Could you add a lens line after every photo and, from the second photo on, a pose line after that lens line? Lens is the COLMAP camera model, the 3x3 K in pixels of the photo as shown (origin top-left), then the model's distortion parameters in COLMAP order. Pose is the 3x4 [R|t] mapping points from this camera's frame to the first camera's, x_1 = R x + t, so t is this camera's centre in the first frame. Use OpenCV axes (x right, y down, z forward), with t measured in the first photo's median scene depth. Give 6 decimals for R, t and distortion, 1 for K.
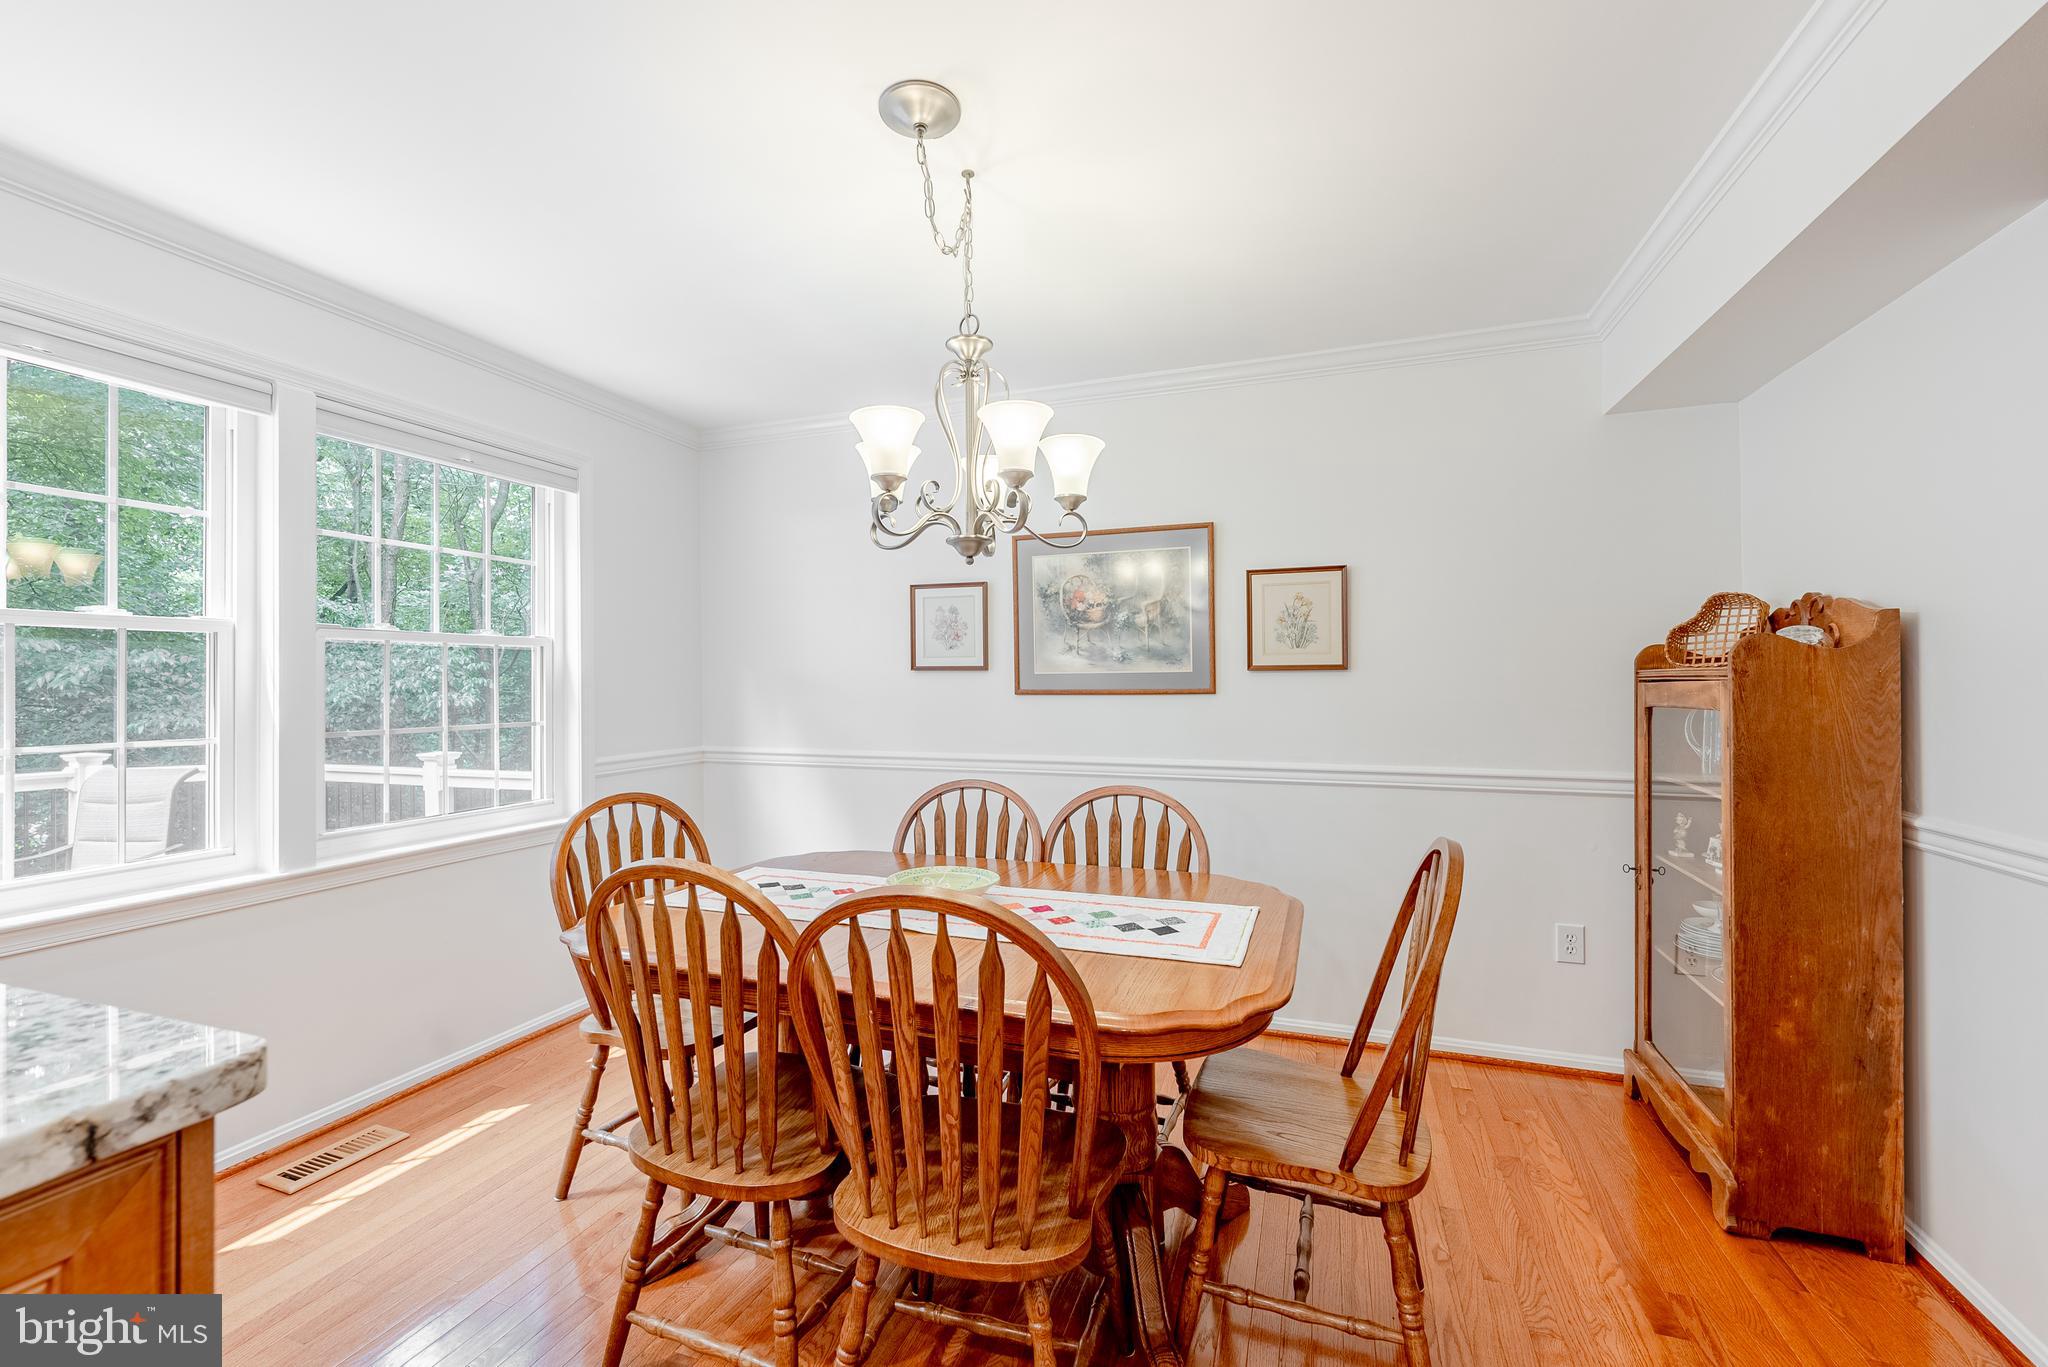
lens RADIAL K [[834.9, 0, 1024.0], [0, 834.9, 683.5], [0, 0, 1]] dist [-0.001750, -0.000124]
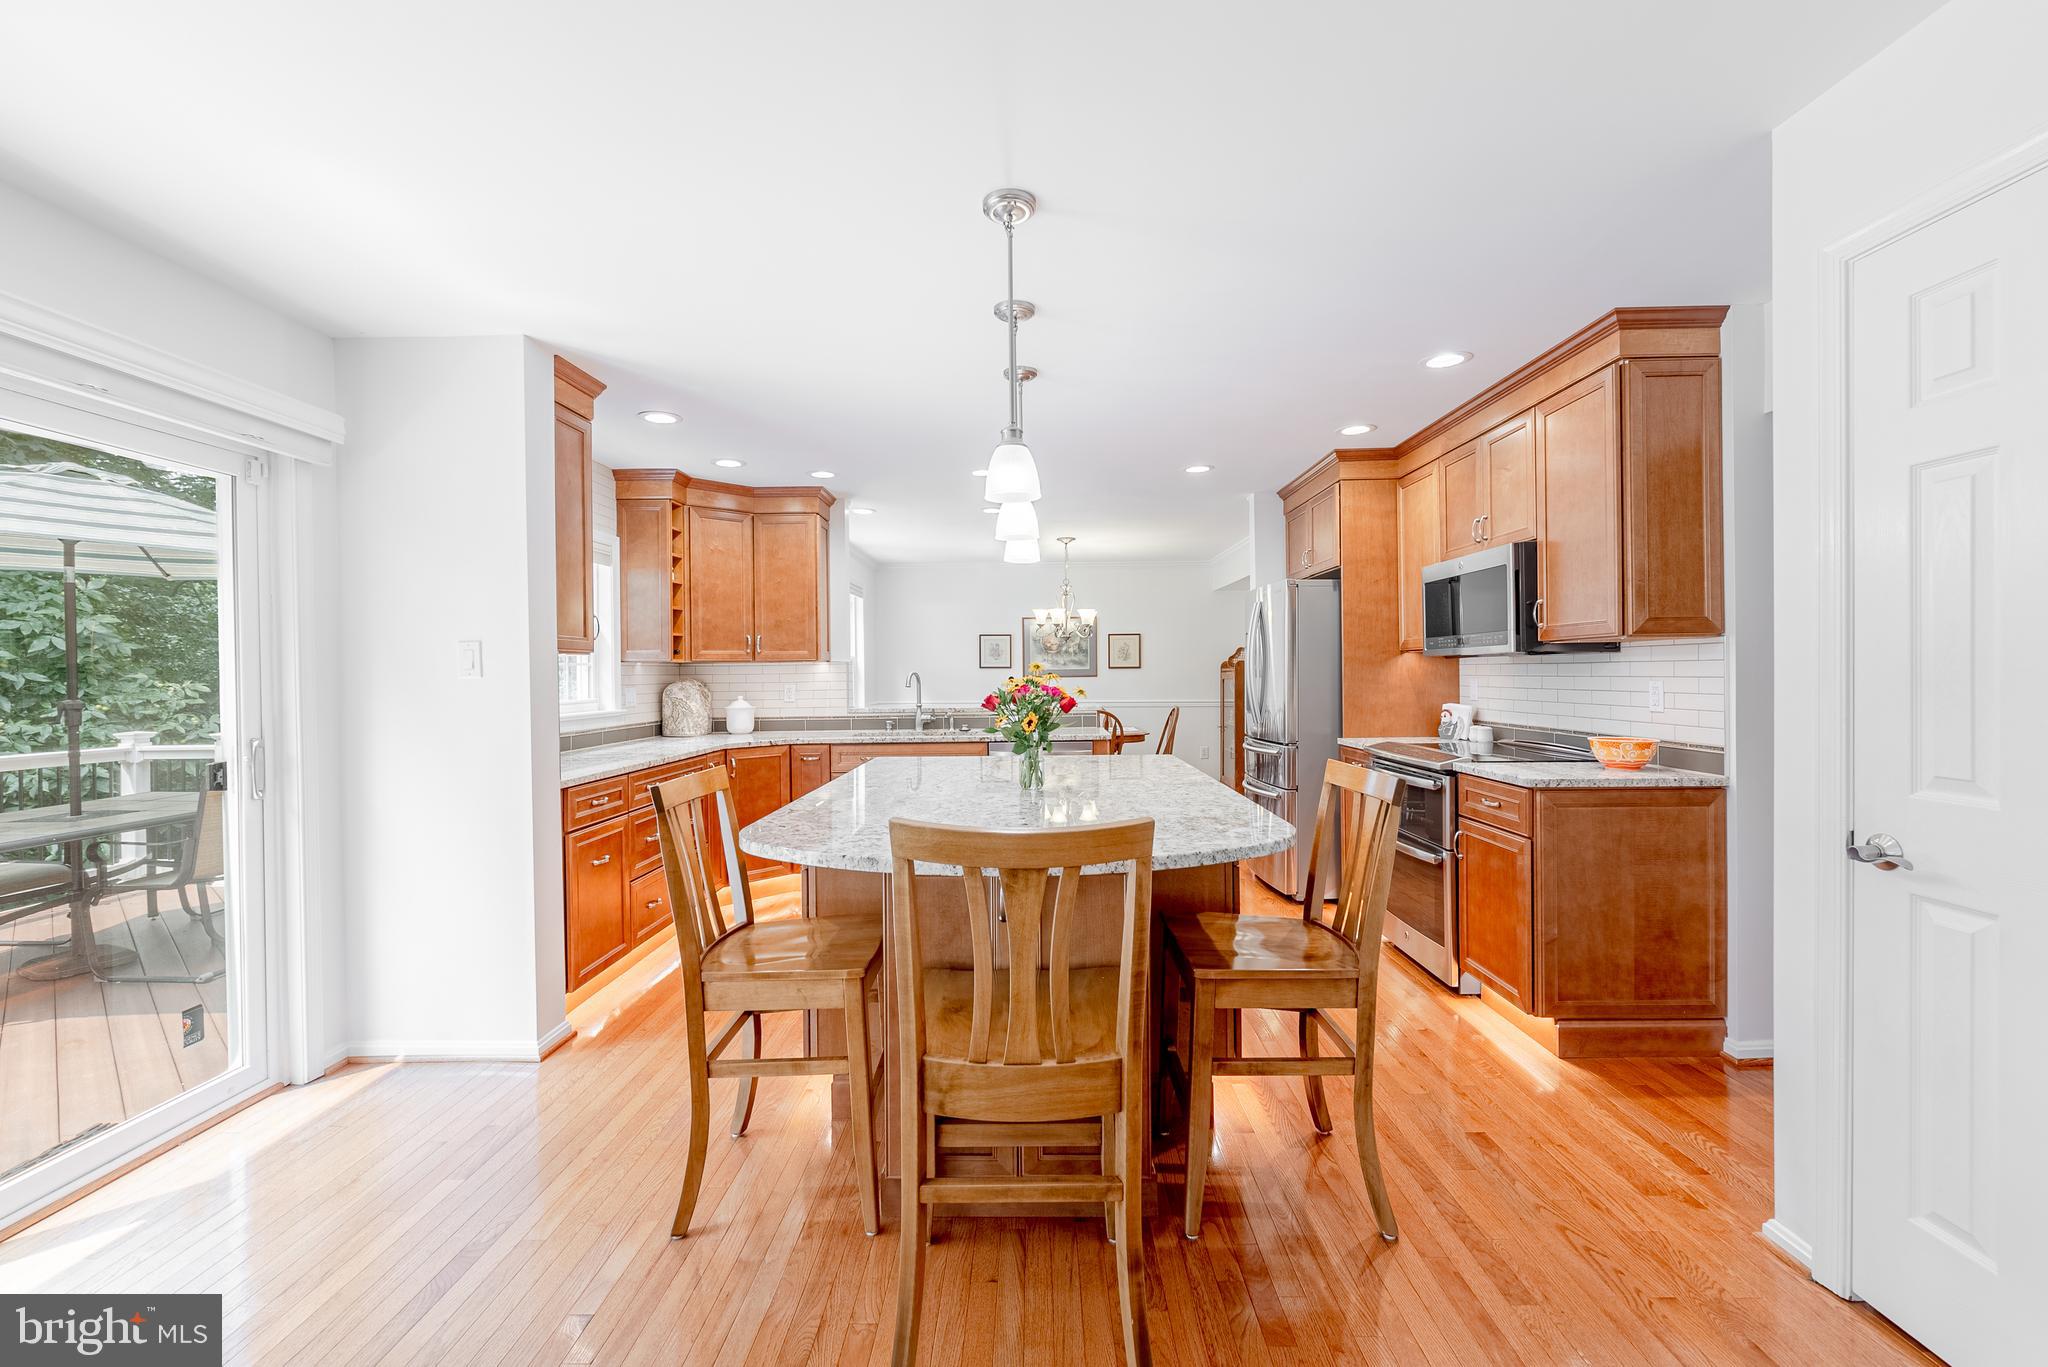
lens RADIAL K [[837.8, 0, 1020.2], [0, 837.8, 678.9], [0, 0, 1]] dist [0.000789, -0.000118]
pose [[0.947532, -0.005575, 0.319612, -1.110339], [0.003519, 0.999969, 0.007012, -0.000953], [-0.319641, -0.005519, 0.947523, -1.933903]]
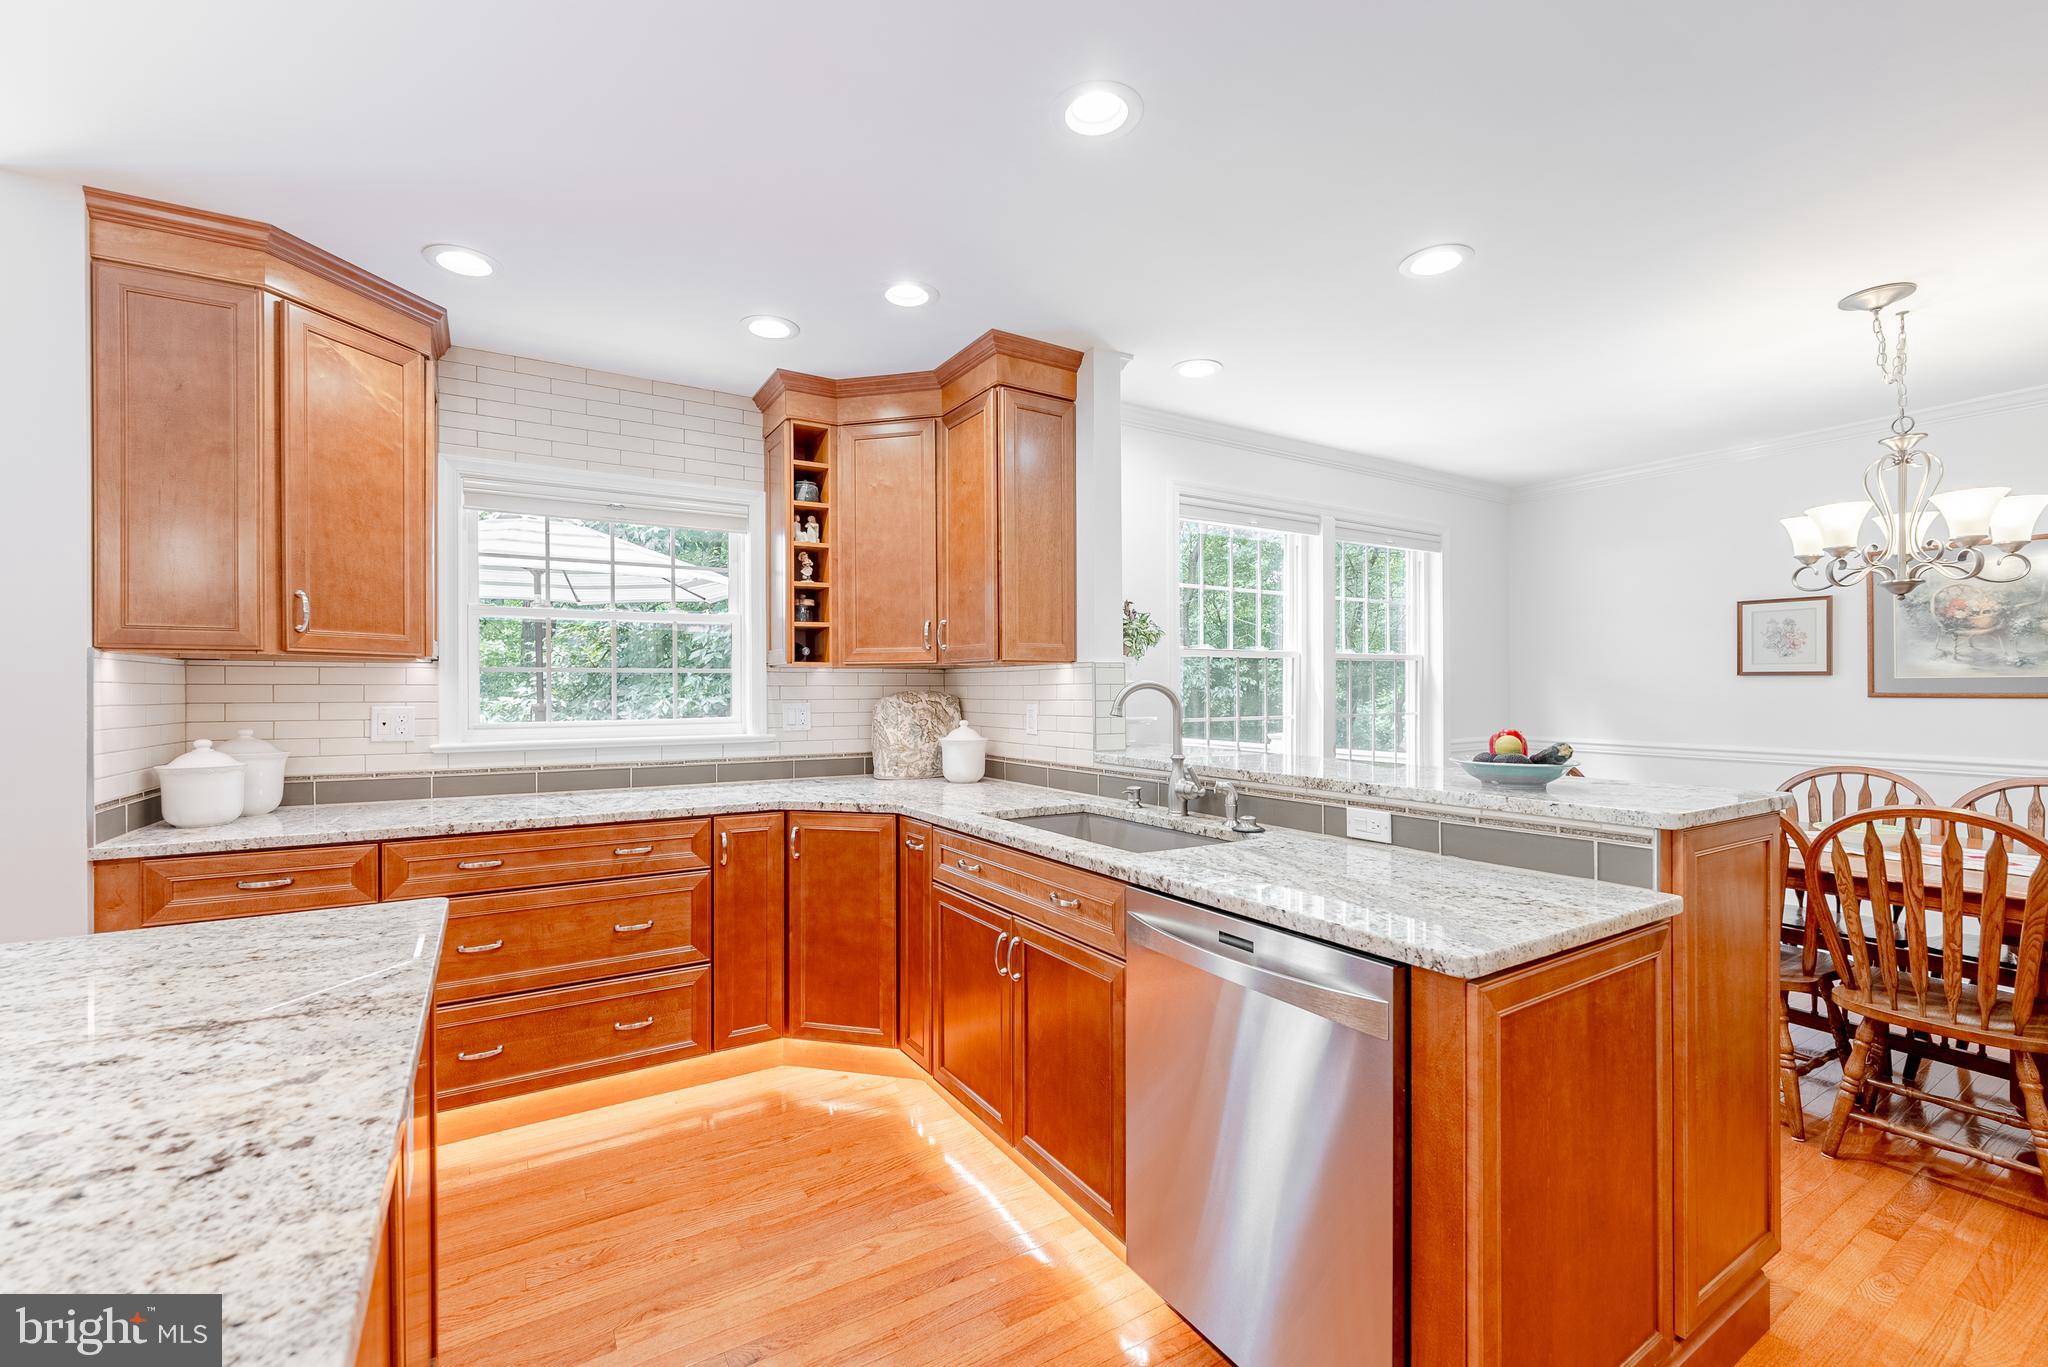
lens RADIAL K [[845.5, 0, 1024.9], [0, 845.5, 693.7], [0, 0, 1]] dist [-0.000389, -0.000080]
pose [[0.780028, 0.007180, -0.625703, -0.230409], [-0.001387, 0.999952, 0.009746, -0.000895], [0.625743, -0.006734, 0.780001, -0.709927]]
